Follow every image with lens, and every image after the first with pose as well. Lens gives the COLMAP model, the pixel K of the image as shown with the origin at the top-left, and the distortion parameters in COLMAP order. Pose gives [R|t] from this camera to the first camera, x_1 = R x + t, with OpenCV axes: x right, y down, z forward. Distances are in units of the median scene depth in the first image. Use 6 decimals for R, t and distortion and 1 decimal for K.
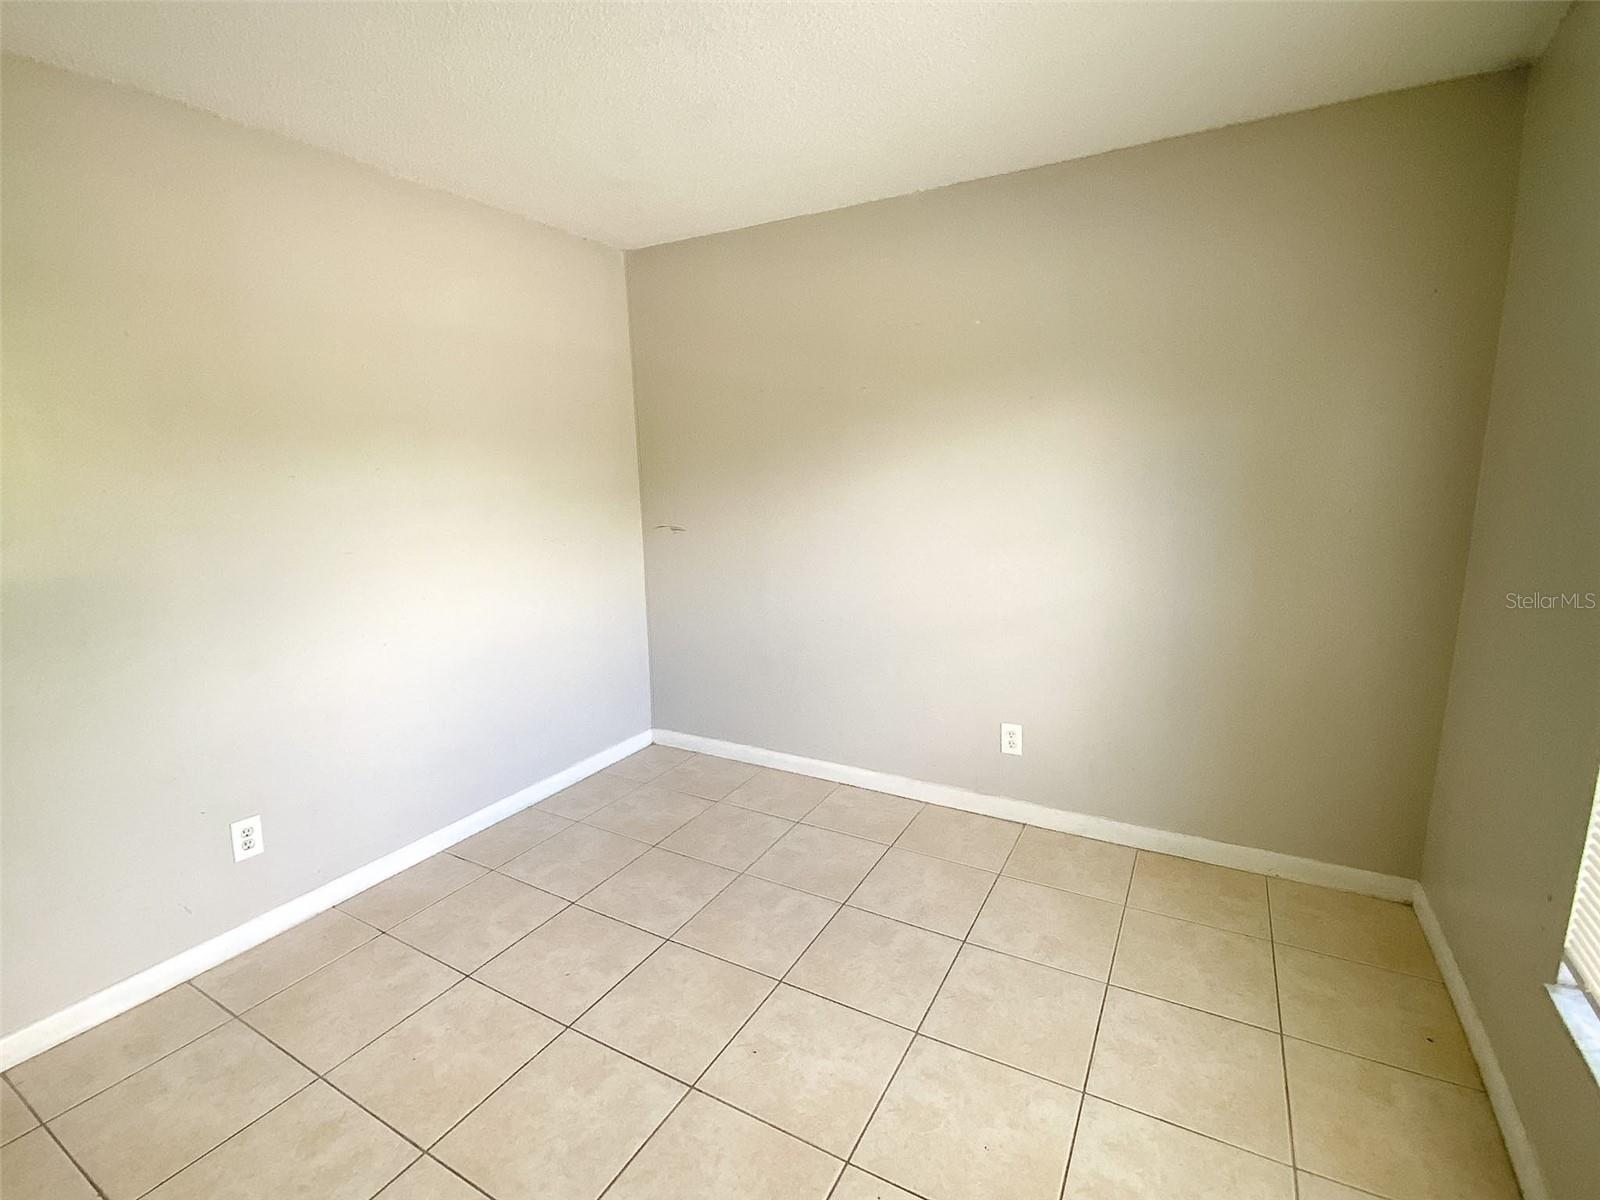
lens RADIAL K [[734.9, 0, 794.2], [0, 734.9, 601.0], [0, 0, 1]] dist [-0.005237, -0.000871]
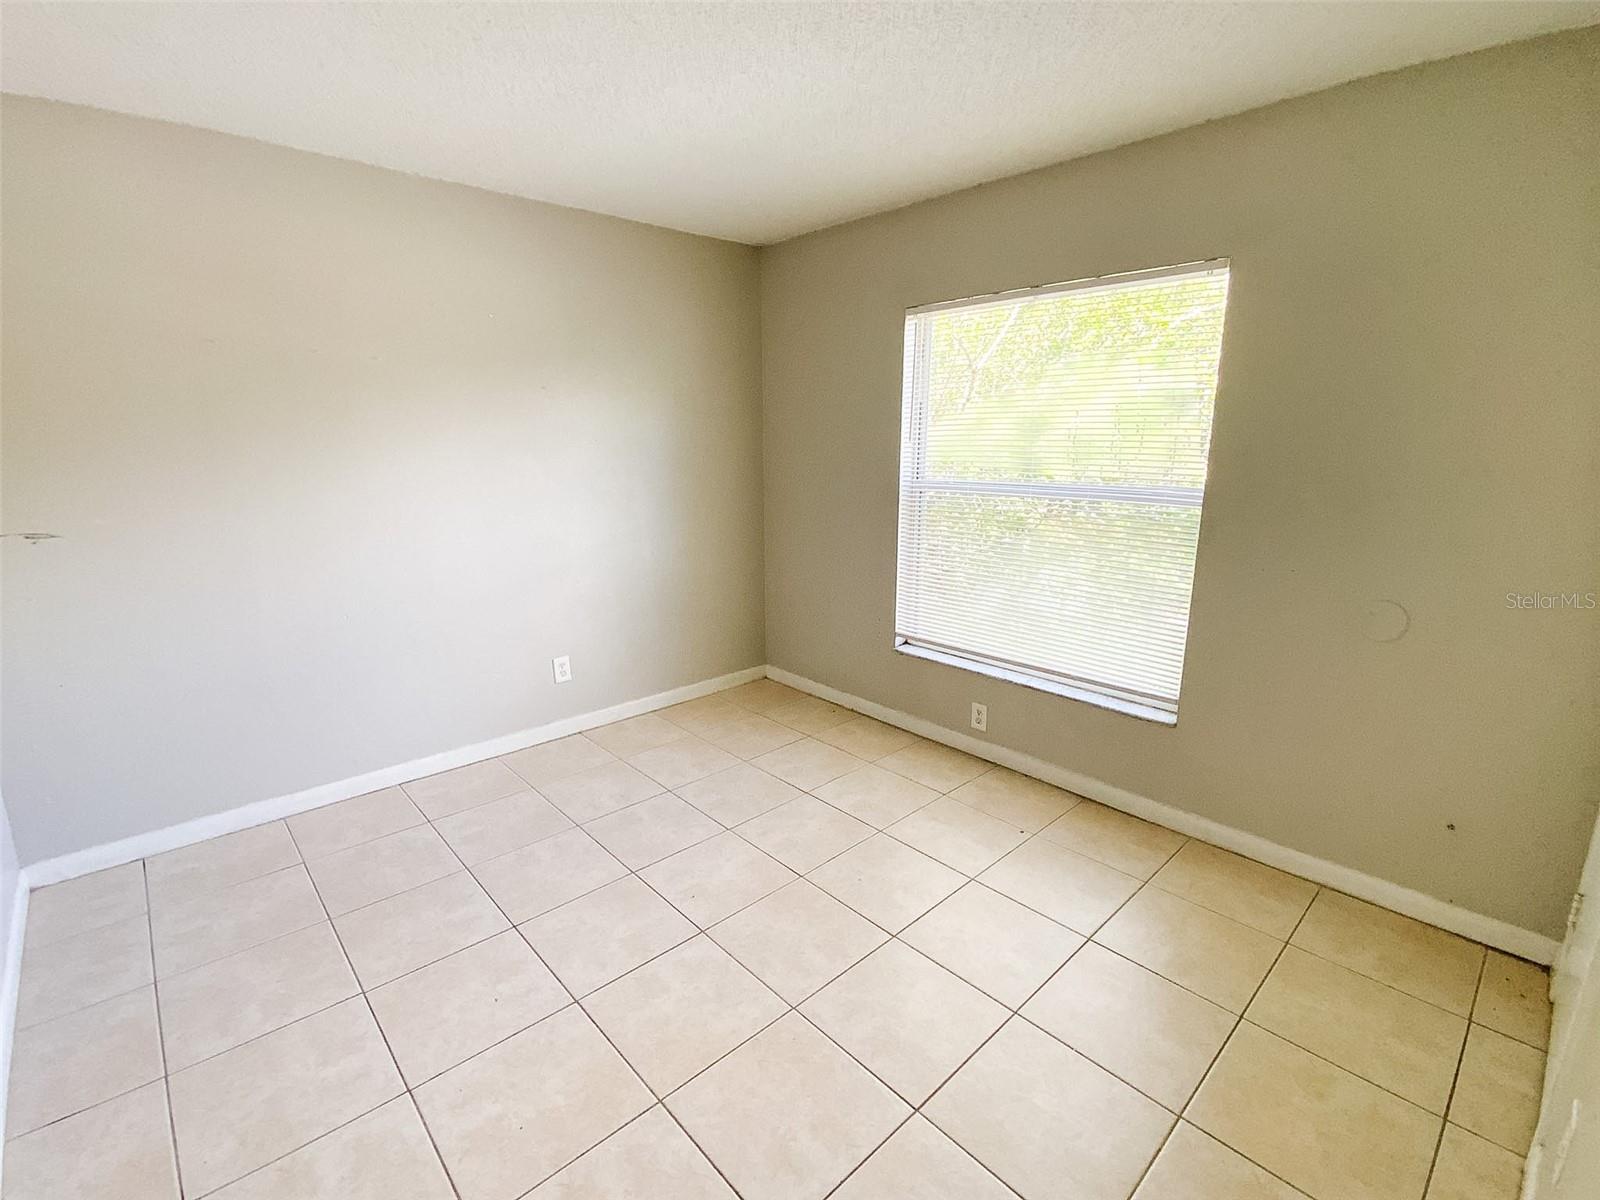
lens RADIAL K [[734.9, 0, 790.6], [0, 734.9, 612.0], [0, 0, 1]] dist [-0.005237, -0.000871]
pose [[0.315082, -0.208966, 0.925773, -0.825777], [0.172563, 0.971813, 0.160627, -0.042229], [-0.933244, 0.109144, 0.342261, 0.252565]]
